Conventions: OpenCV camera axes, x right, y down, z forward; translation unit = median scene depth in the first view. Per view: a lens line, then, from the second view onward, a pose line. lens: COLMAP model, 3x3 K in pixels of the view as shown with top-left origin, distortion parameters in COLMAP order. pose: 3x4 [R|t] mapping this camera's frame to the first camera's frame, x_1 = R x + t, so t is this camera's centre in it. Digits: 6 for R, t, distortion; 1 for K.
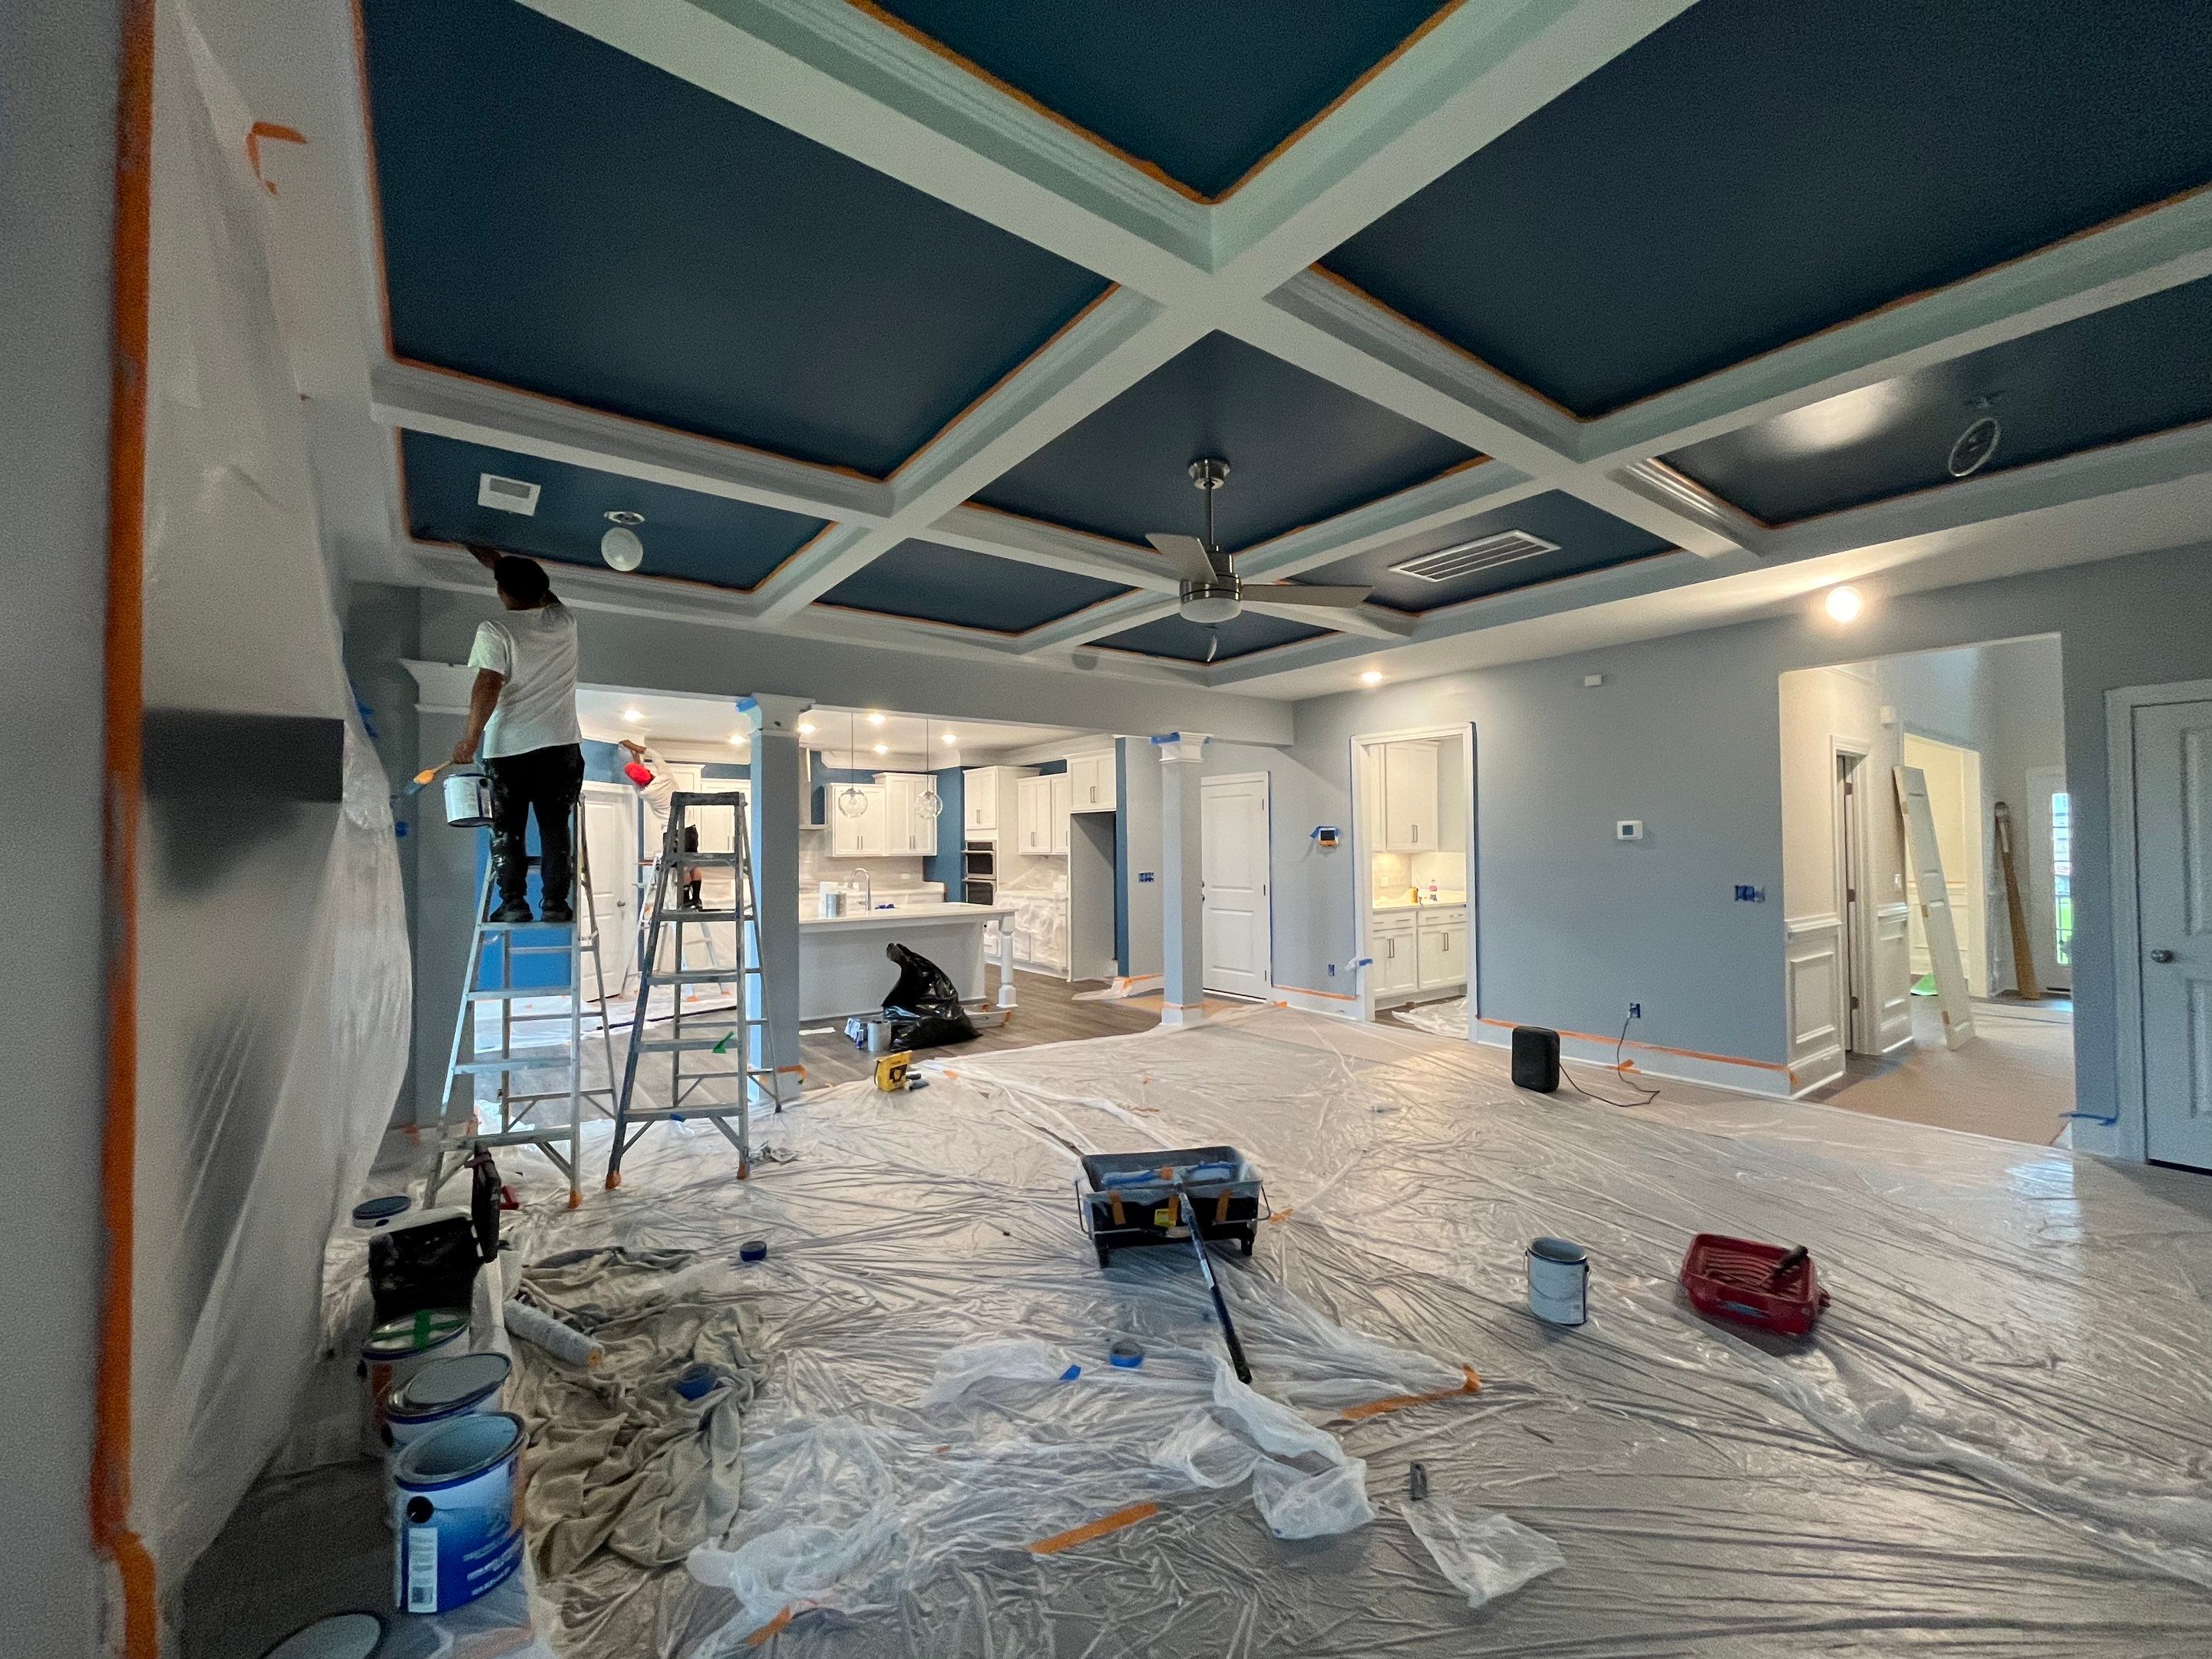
lens RADIAL K [[909.6, 0, 1101.5], [0, 909.6, 828.4], [0, 0, 1]] dist [-0.000083, -0.001126]
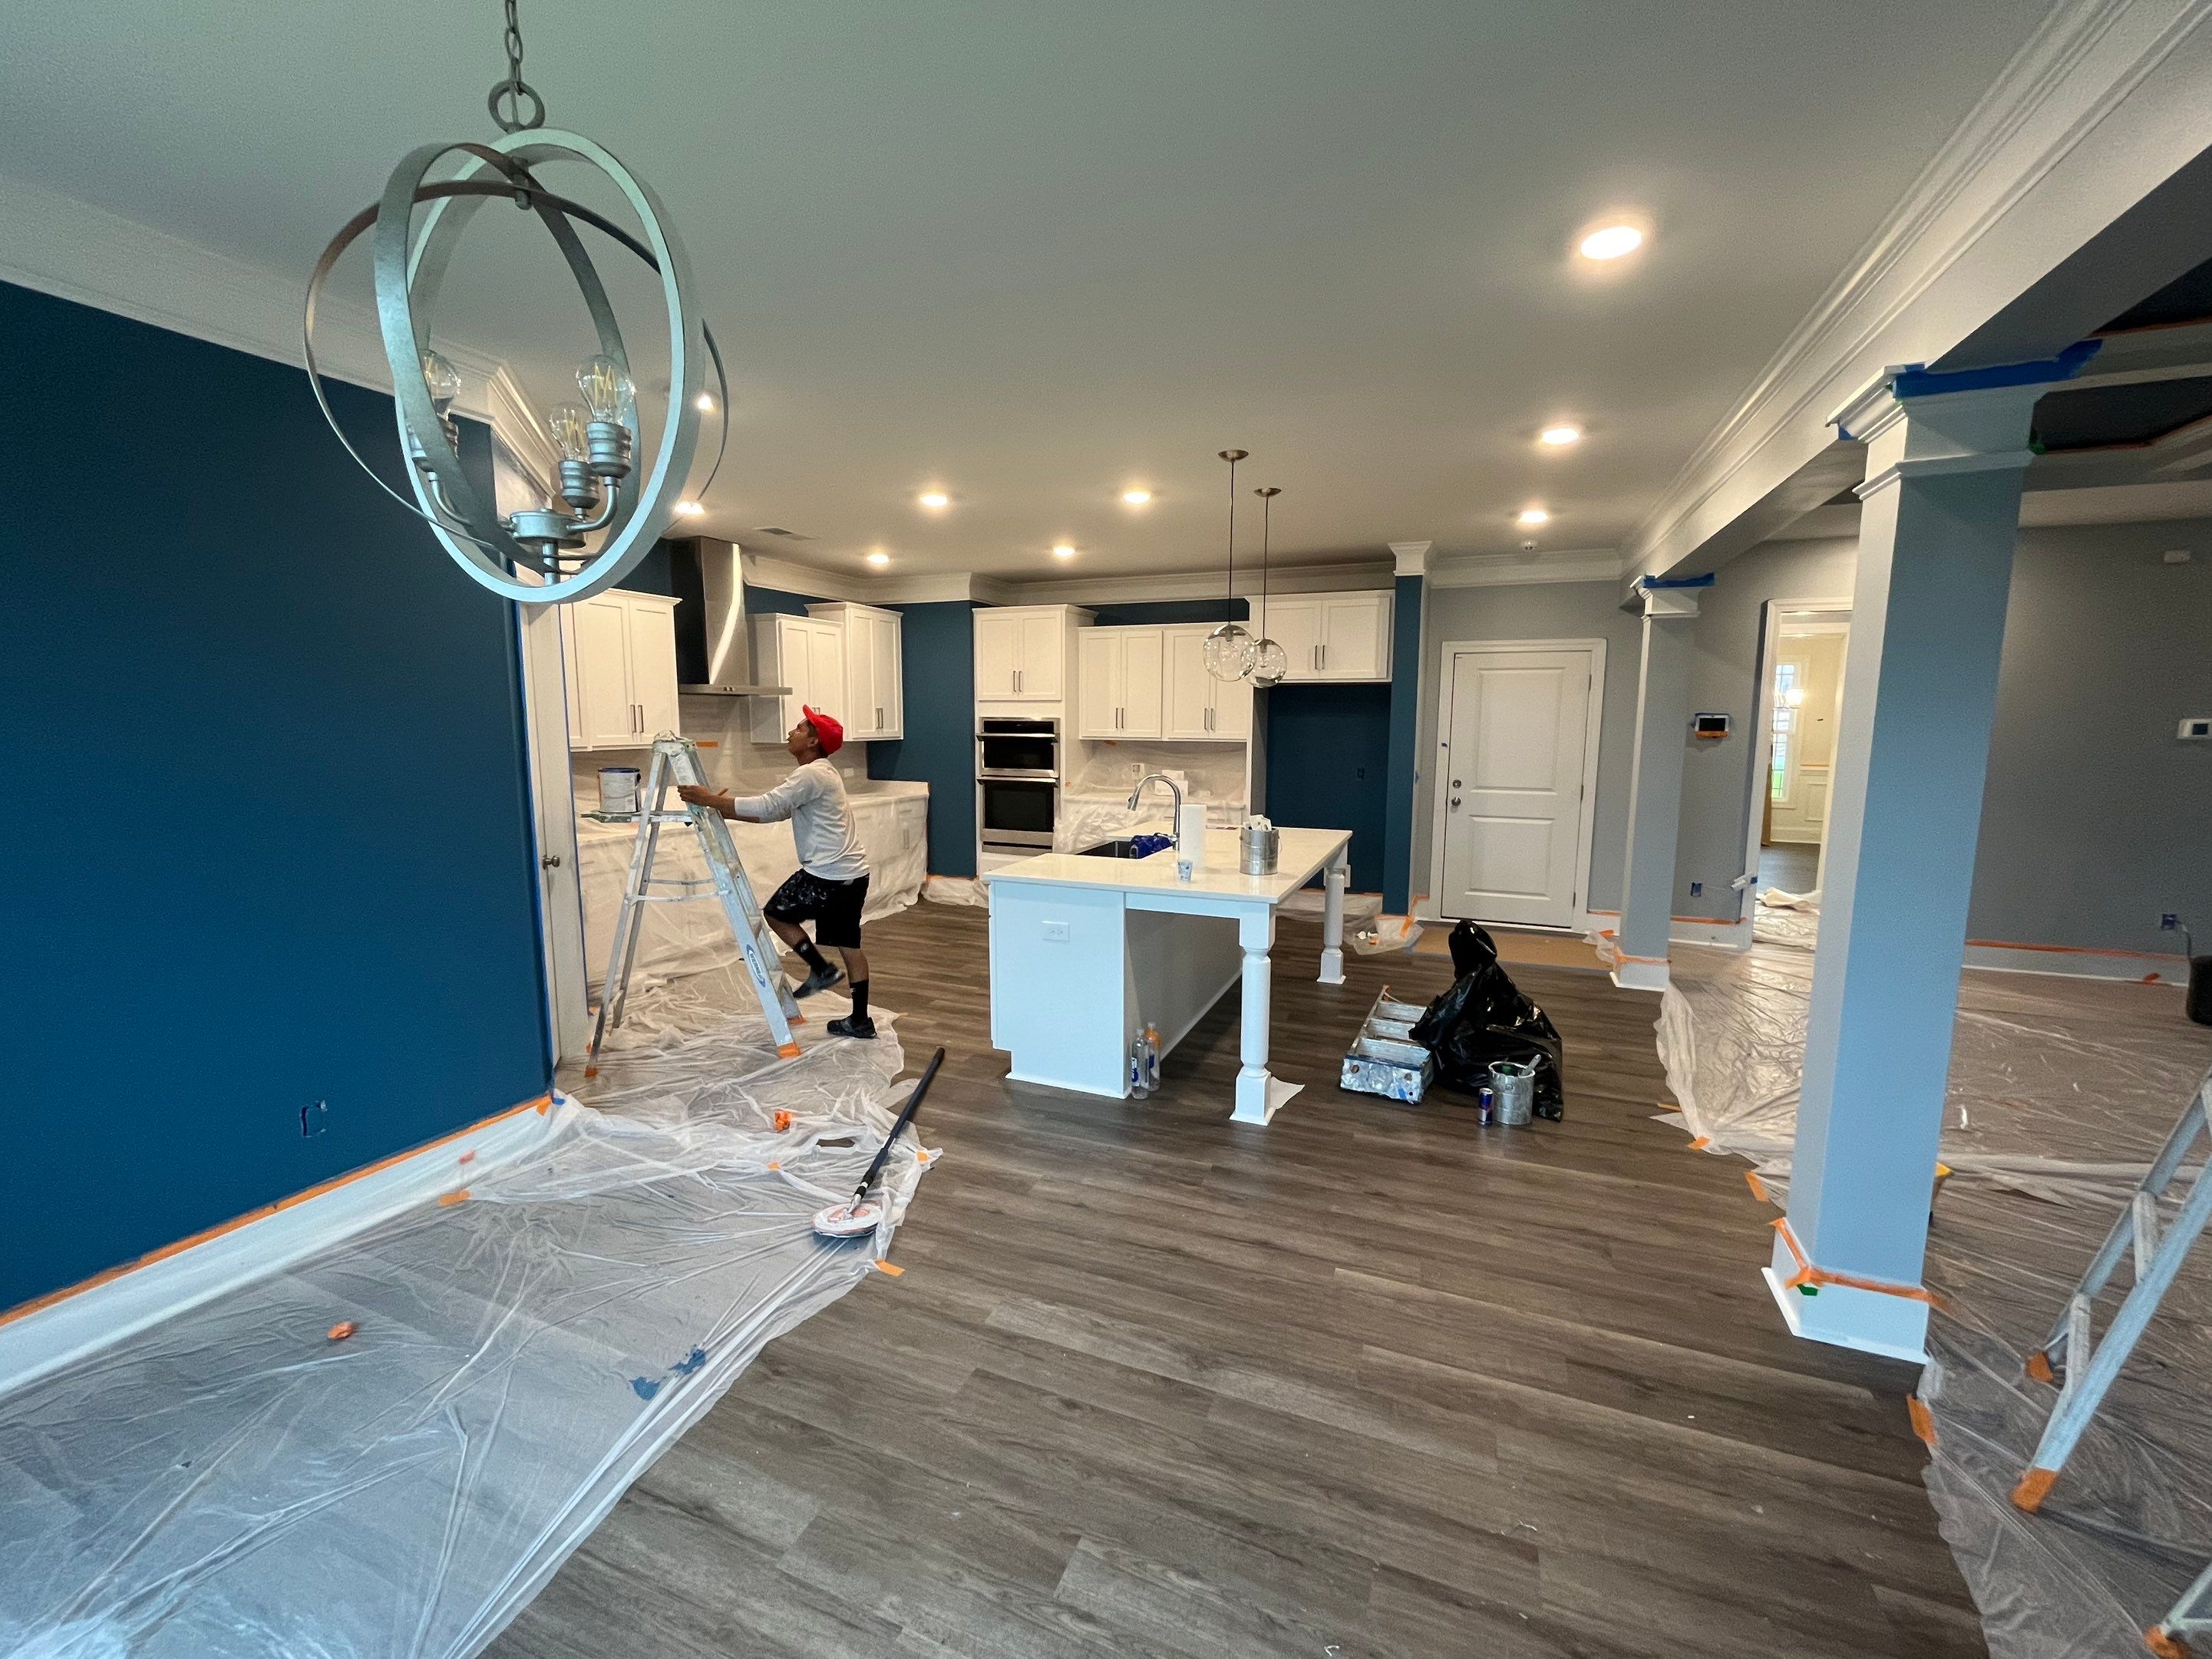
lens RADIAL K [[909.6, 0, 1108.4], [0, 909.6, 835.6], [0, 0, 1]] dist [-0.000083, -0.001126]
pose [[0.855460, -0.039231, 0.516380, -0.432449], [-0.029229, 0.991879, 0.123779, 0.014571], [-0.517043, -0.120981, 0.847367, 0.405894]]
